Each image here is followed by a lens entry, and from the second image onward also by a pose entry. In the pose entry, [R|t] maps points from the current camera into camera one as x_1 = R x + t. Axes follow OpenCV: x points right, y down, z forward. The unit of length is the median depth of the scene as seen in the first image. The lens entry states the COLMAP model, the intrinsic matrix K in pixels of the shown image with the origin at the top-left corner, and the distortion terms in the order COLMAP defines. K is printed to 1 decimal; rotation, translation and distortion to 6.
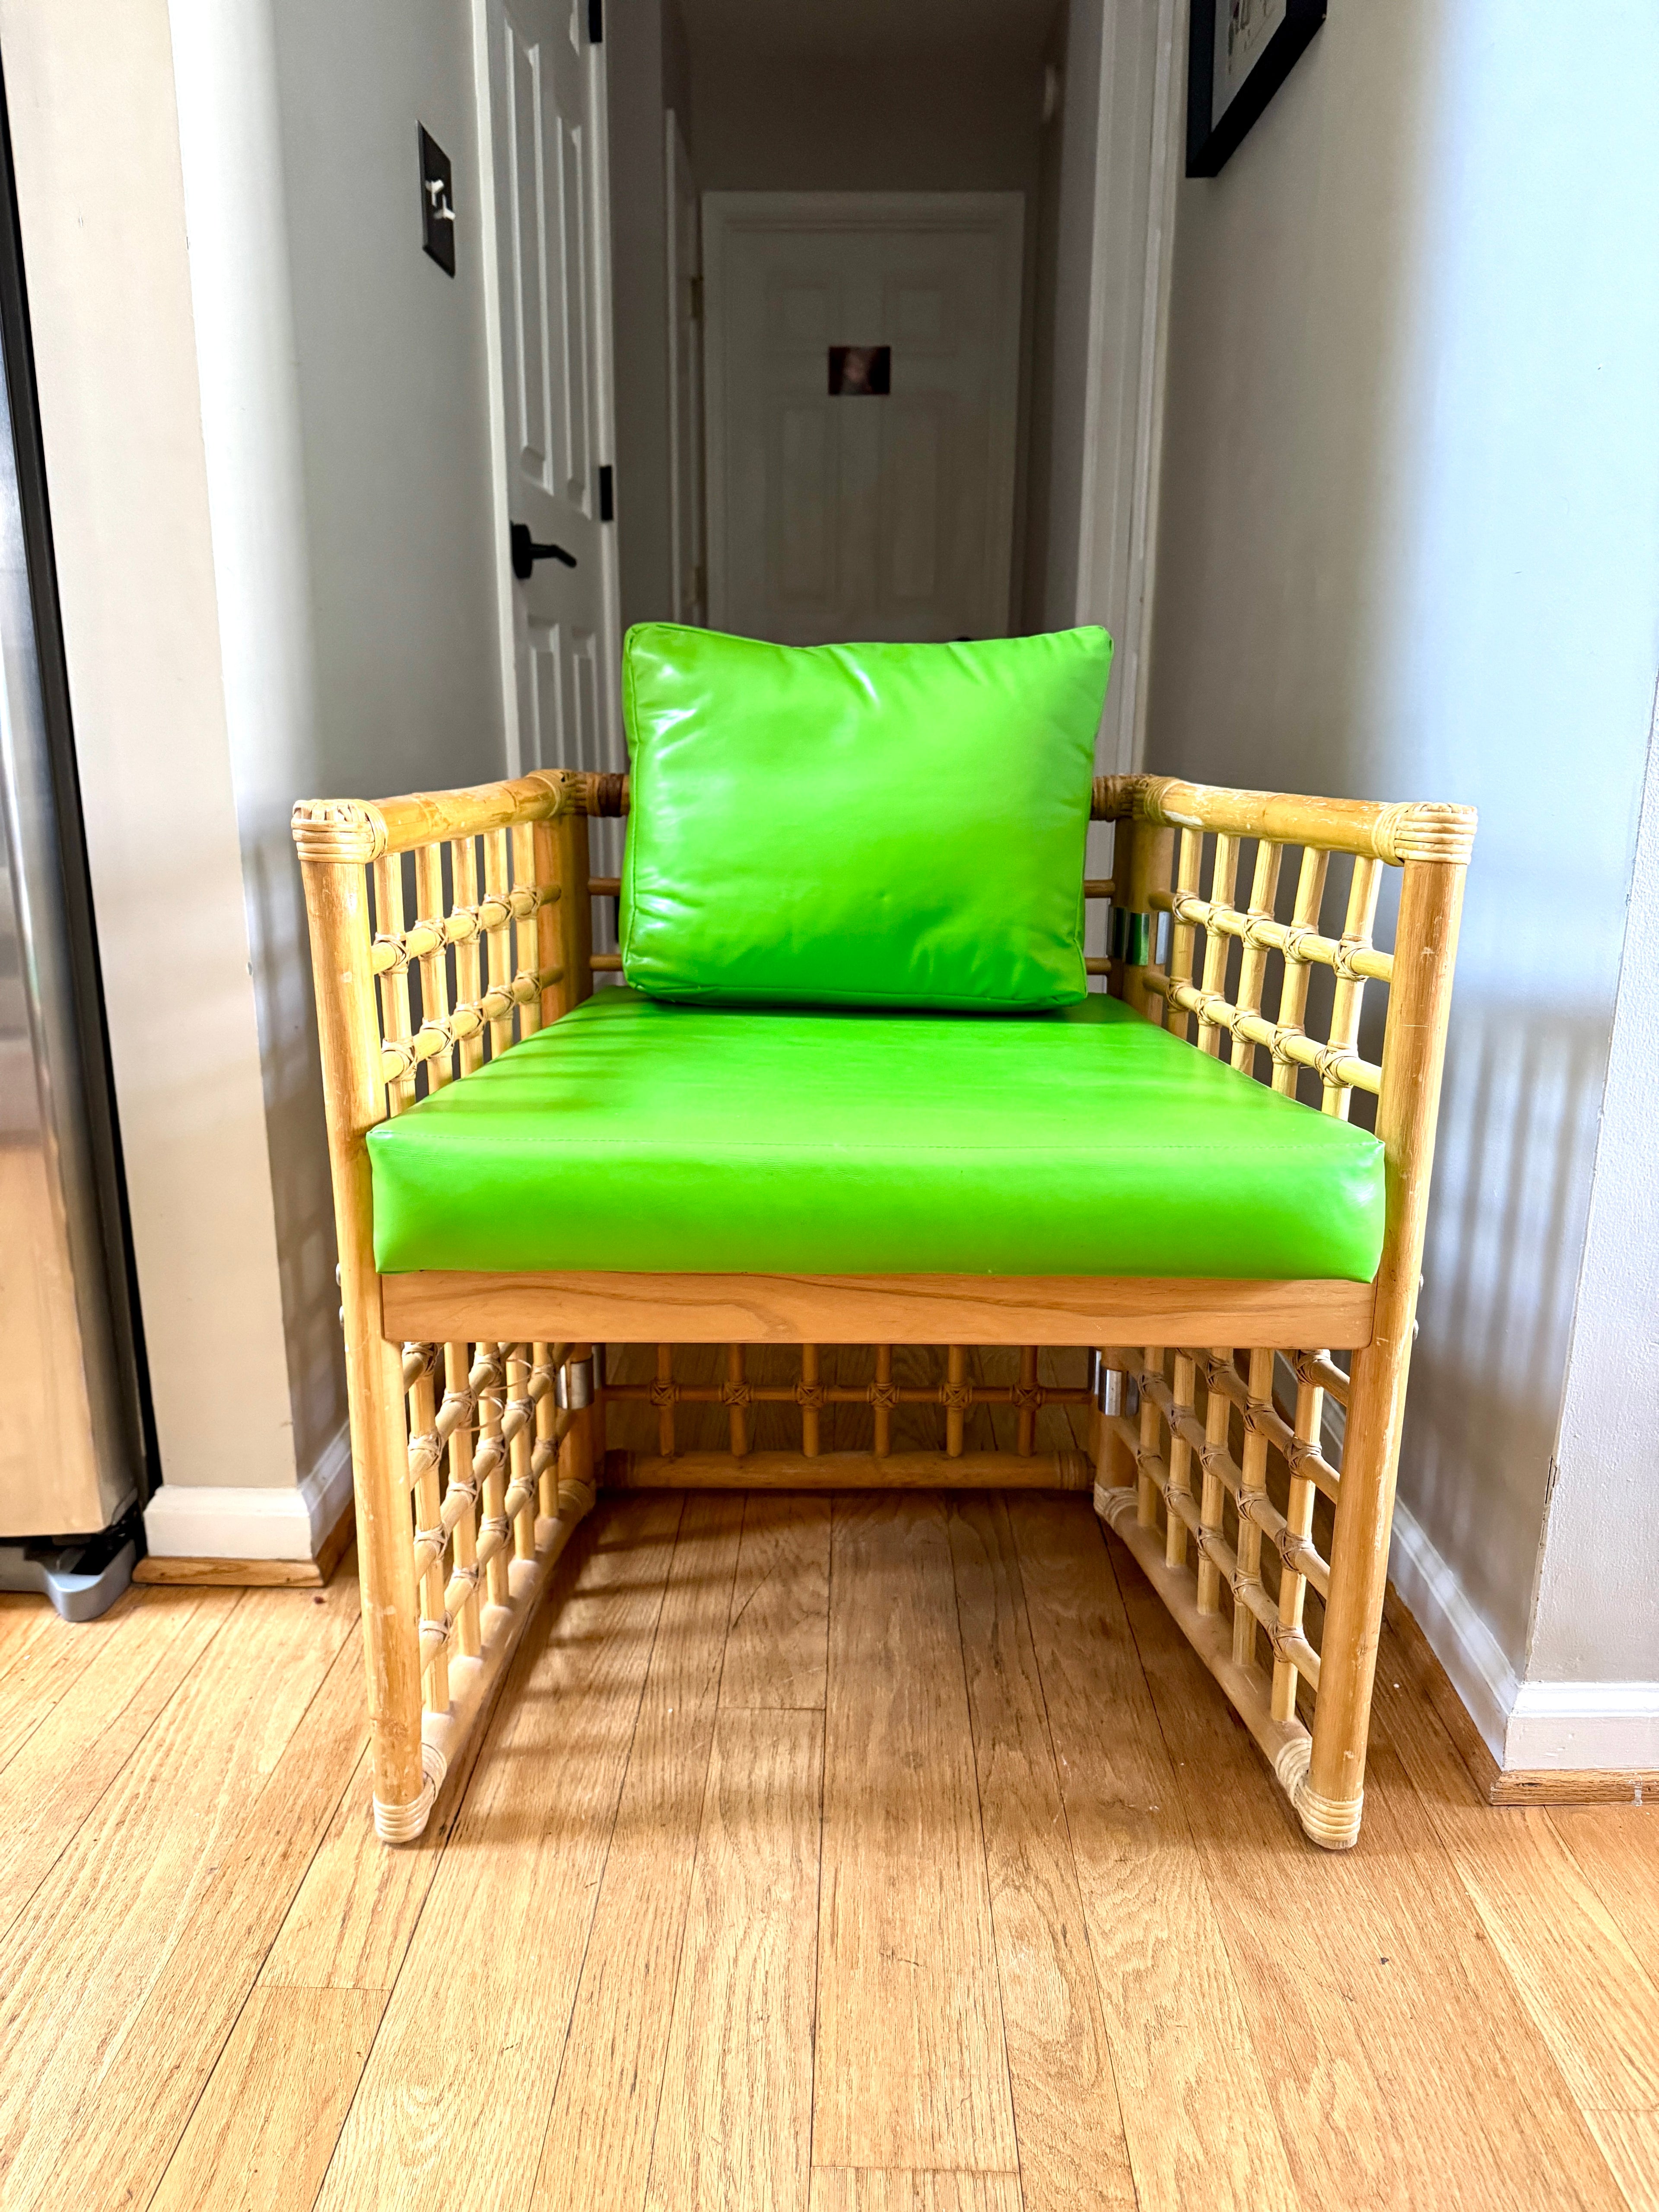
lens RADIAL K [[1582.2, 0, 820.9], [0, 1582.2, 1100.4], [0, 0, 1]] dist [0.005470, -0.022987]
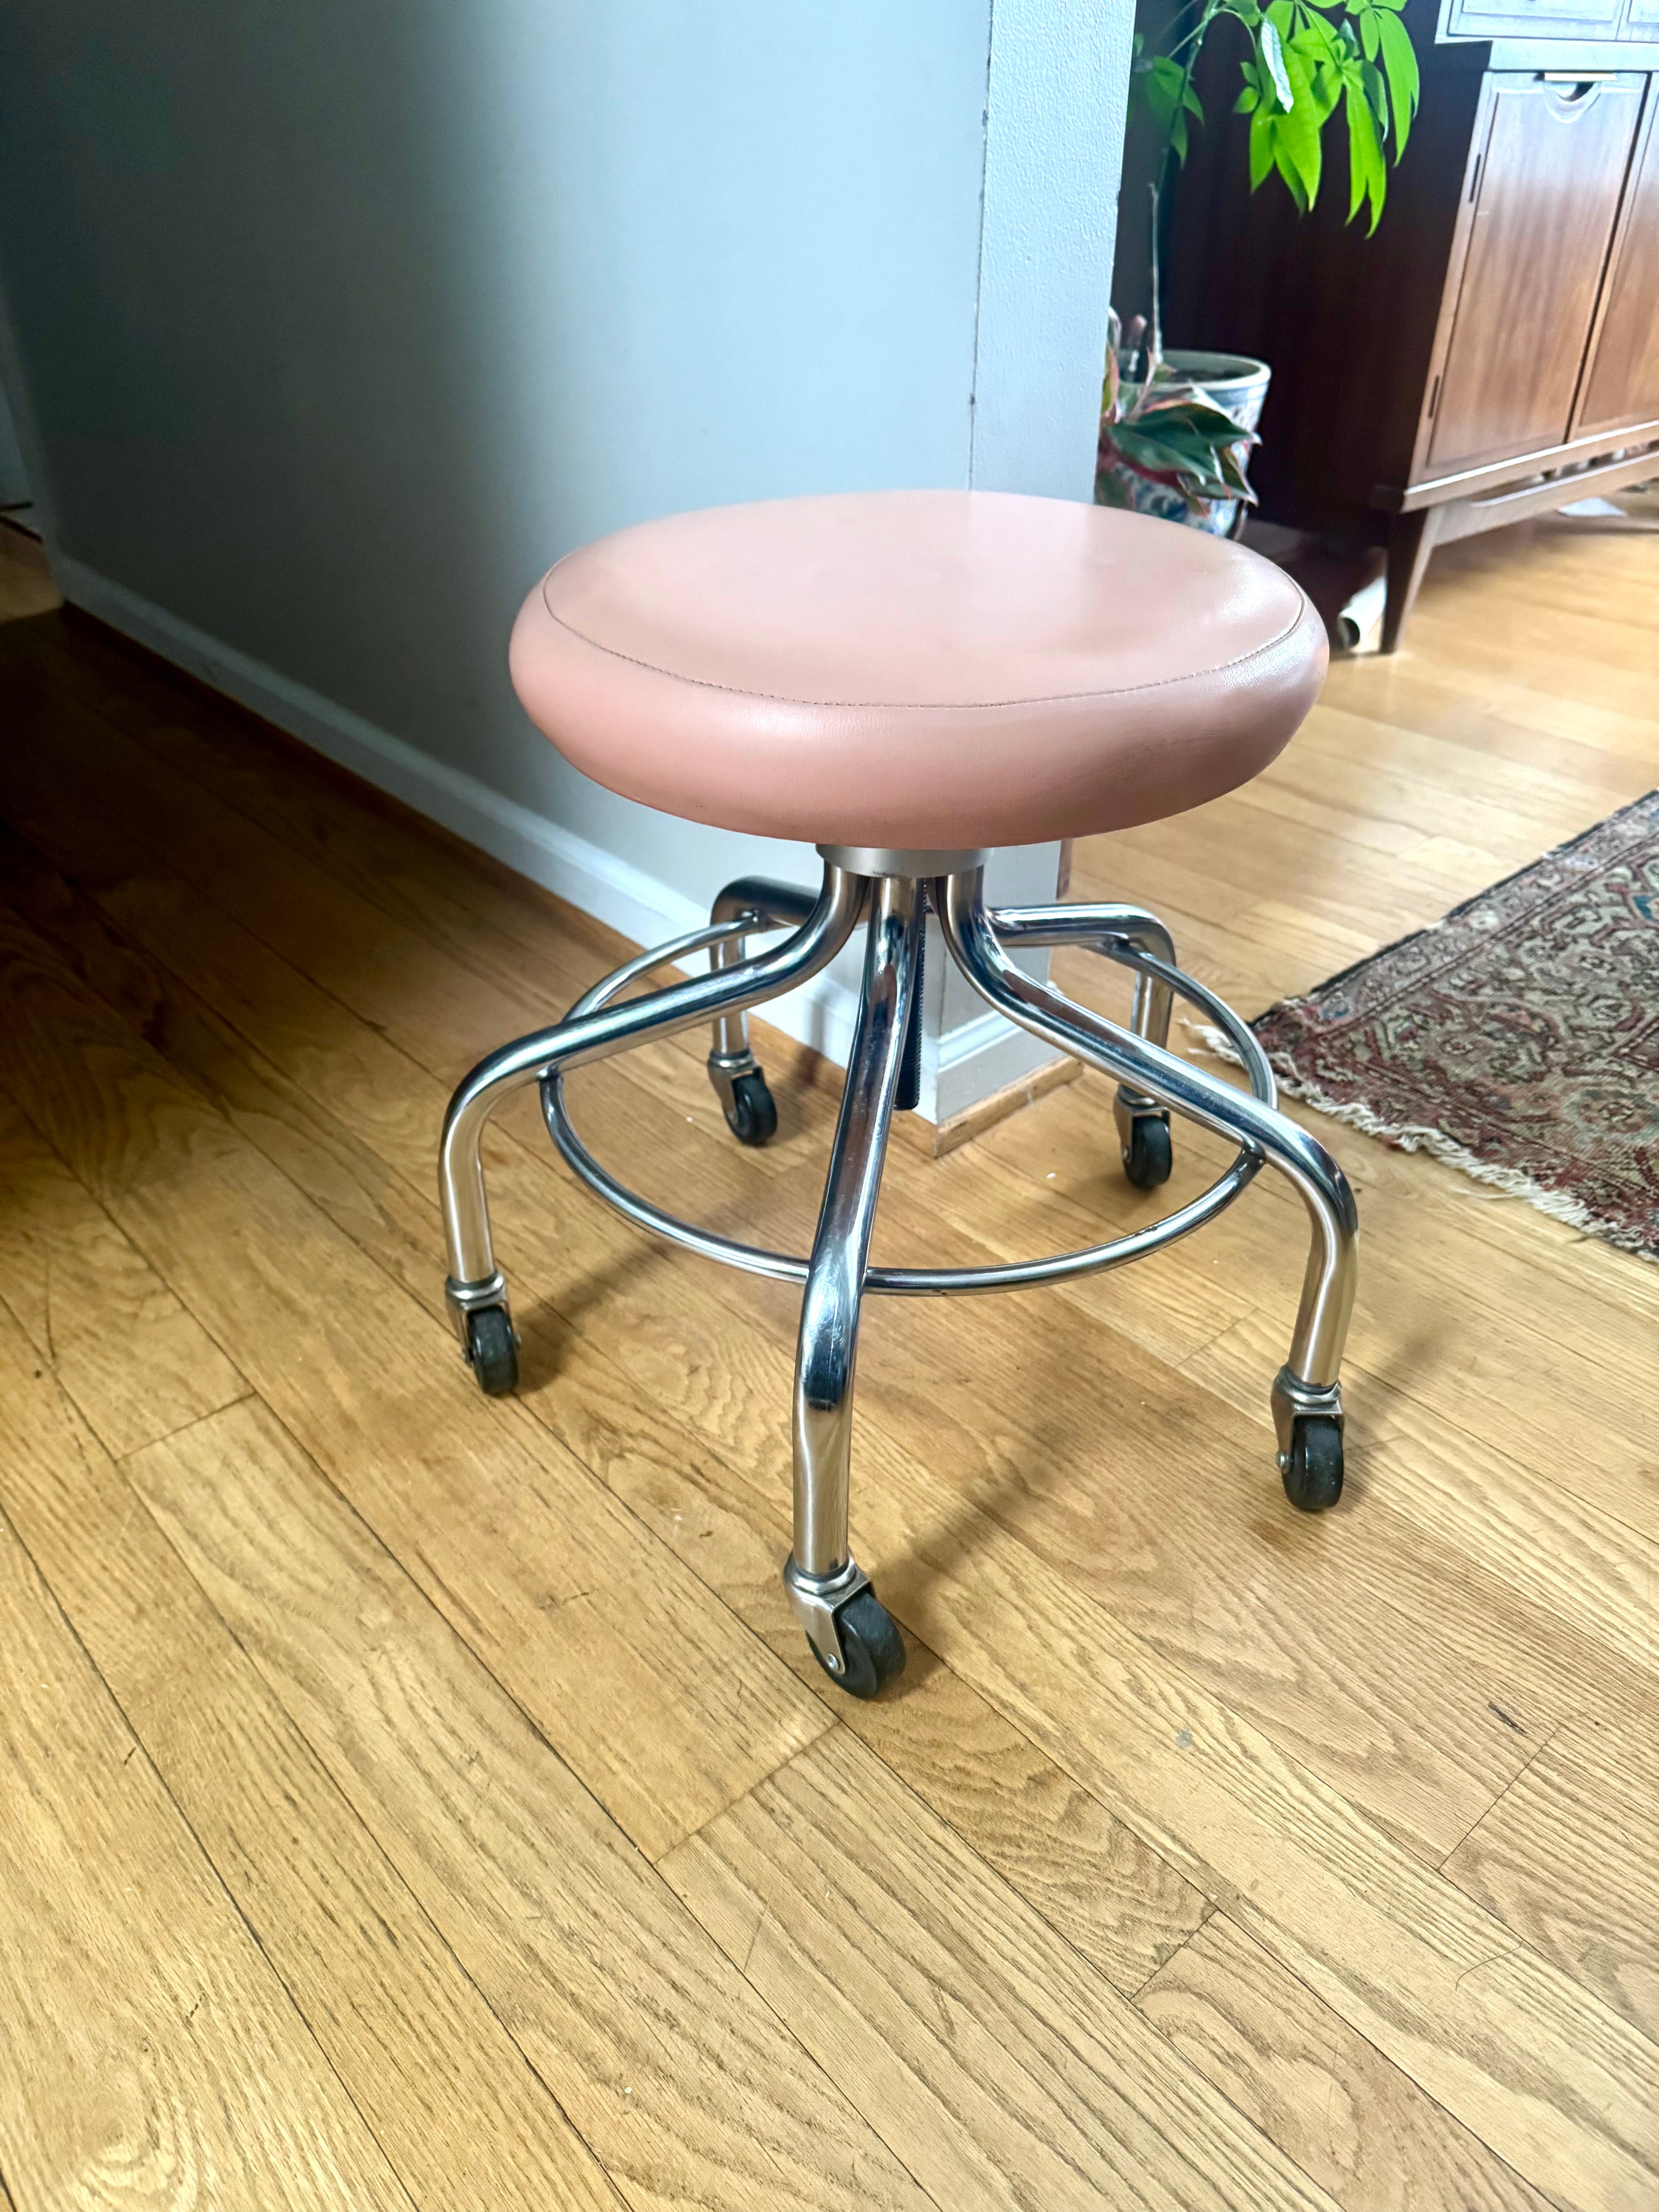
lens RADIAL K [[1582.2, 0, 825.6], [0, 1582.2, 1111.2], [0, 0, 1]] dist [0.005470, -0.022987]
pose [[0.732205, -0.379285, 0.565701, -0.197409], [0.166909, 0.905188, 0.390865, 0.010400], [-0.660316, -0.191773, 0.726090, 0.321190]]
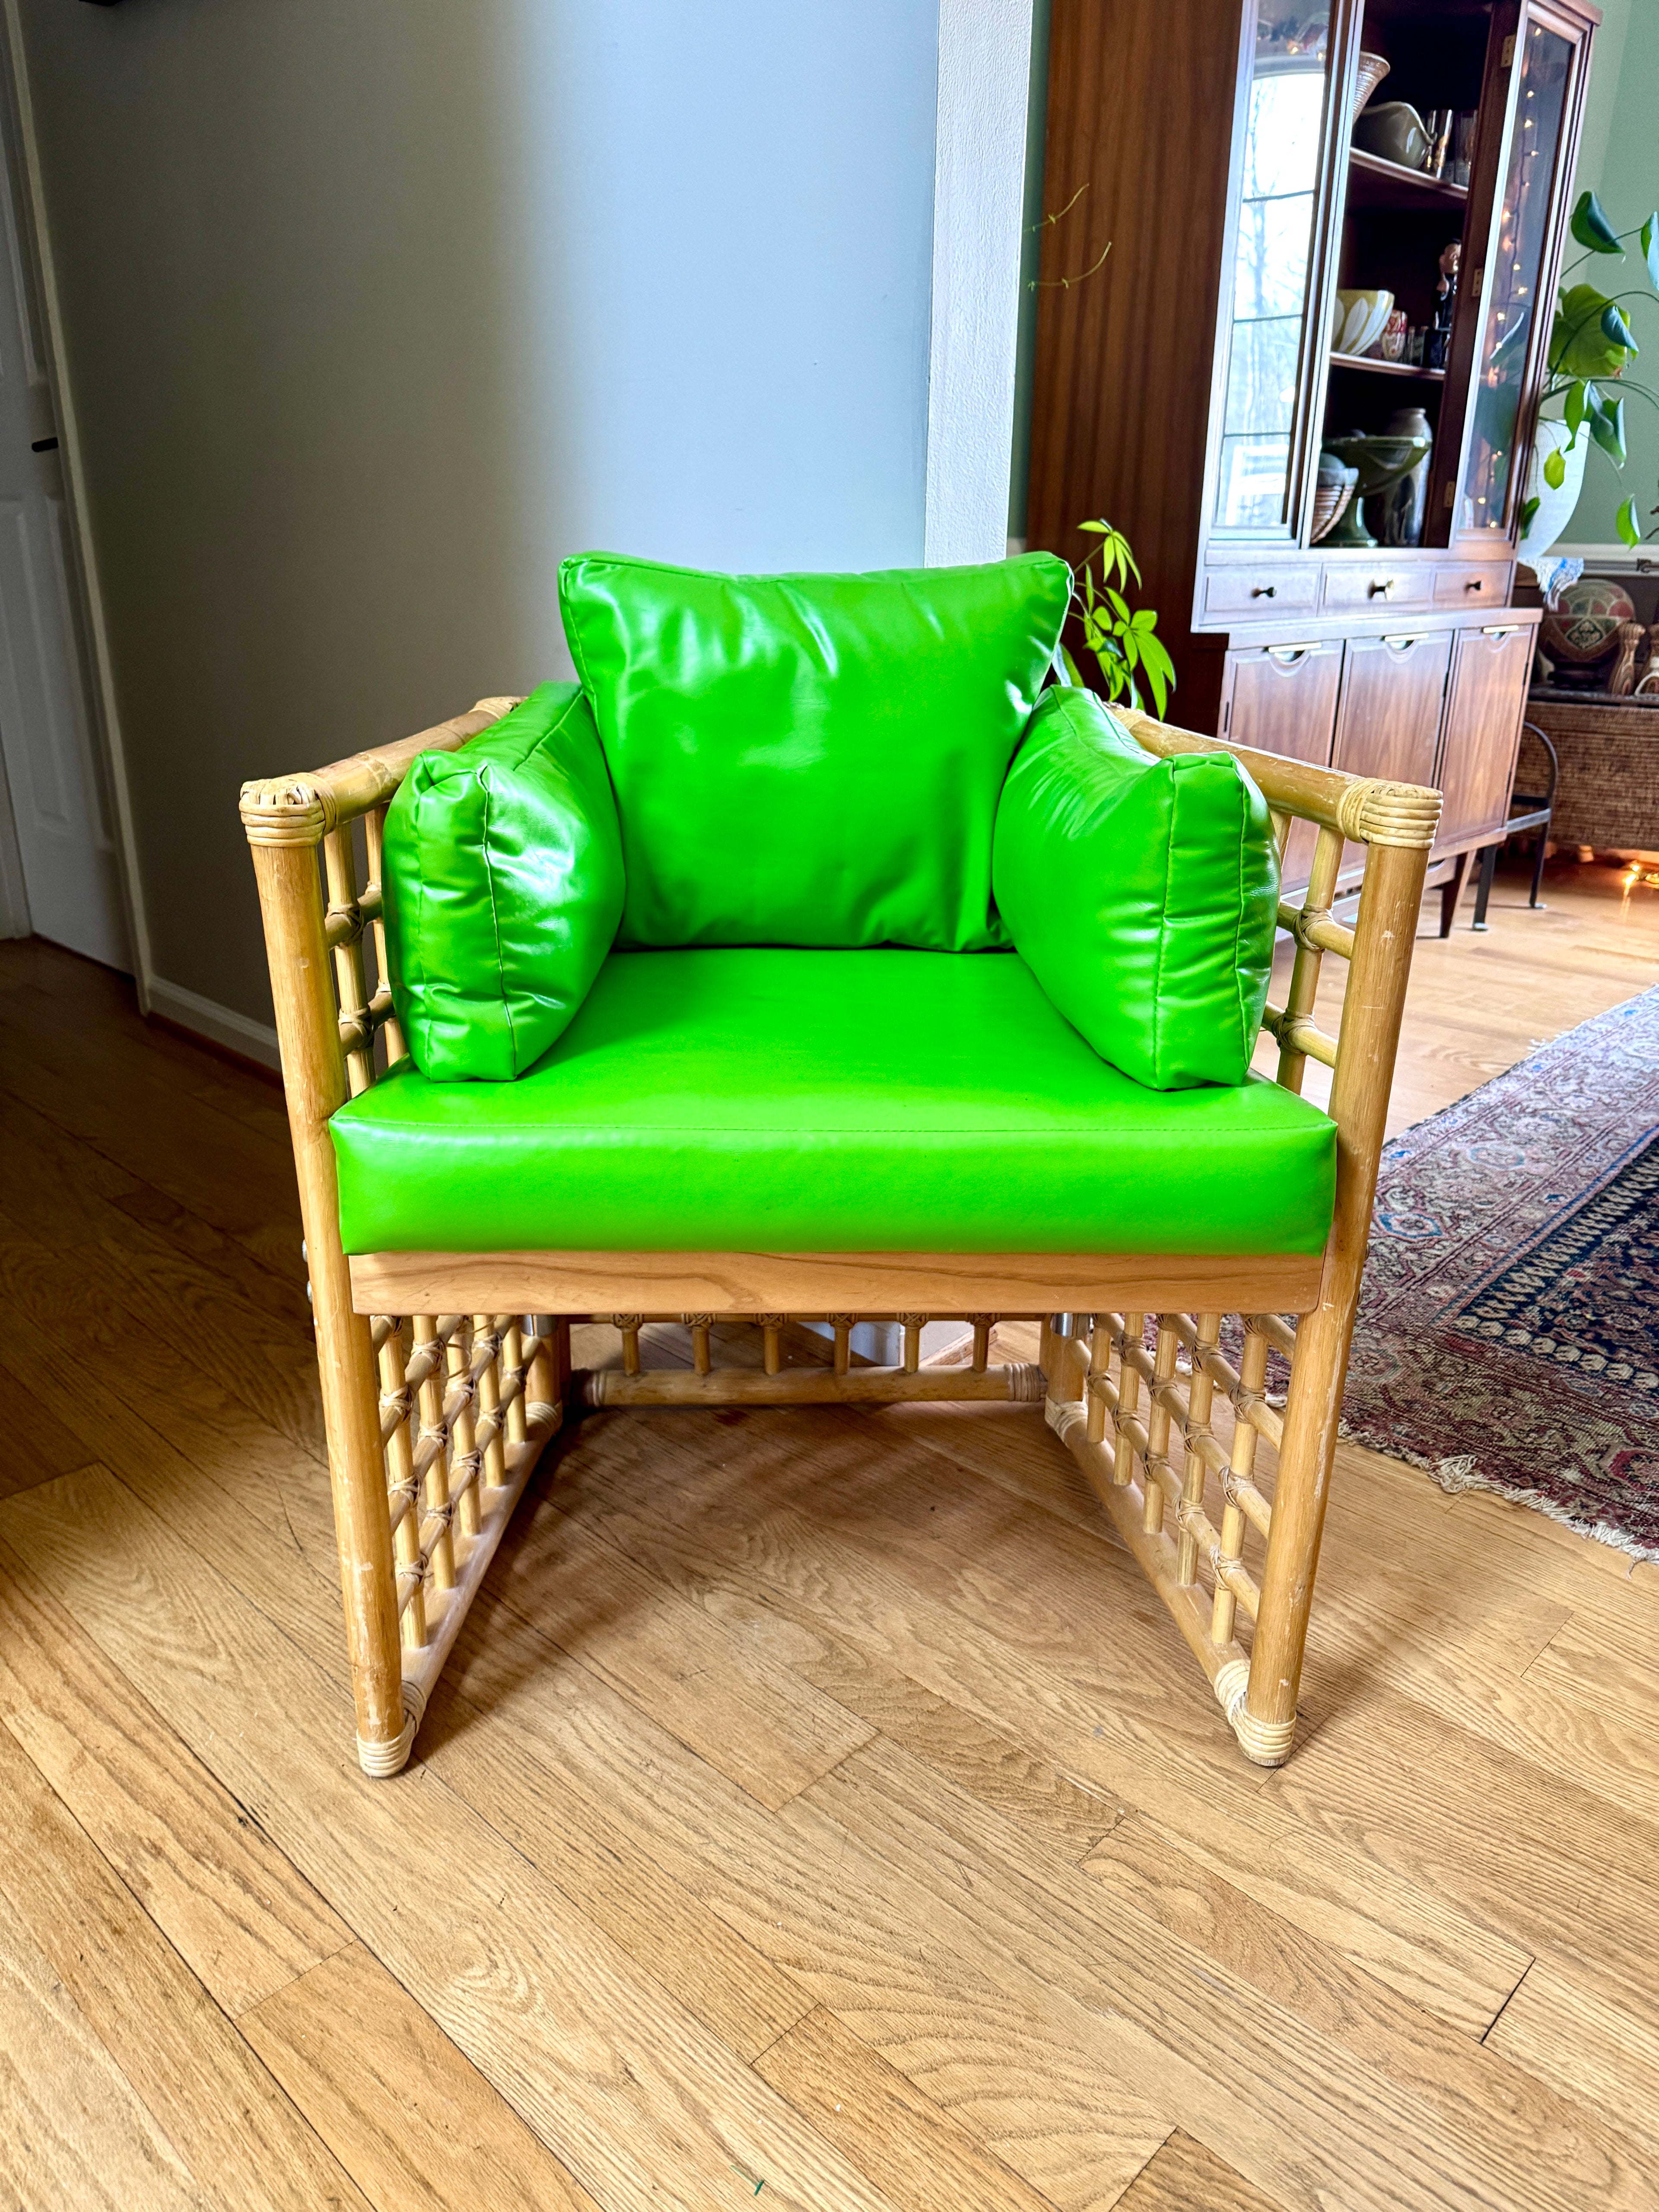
lens RADIAL K [[1582.2, 0, 820.7], [0, 1582.2, 1103.9], [0, 0, 1]] dist [0.005470, -0.022987]
pose [[0.677079, -0.251695, 0.691530, -0.566419], [0.169441, 0.967765, 0.186335, -0.099331], [-0.716138, -0.008990, 0.697901, 0.049387]]
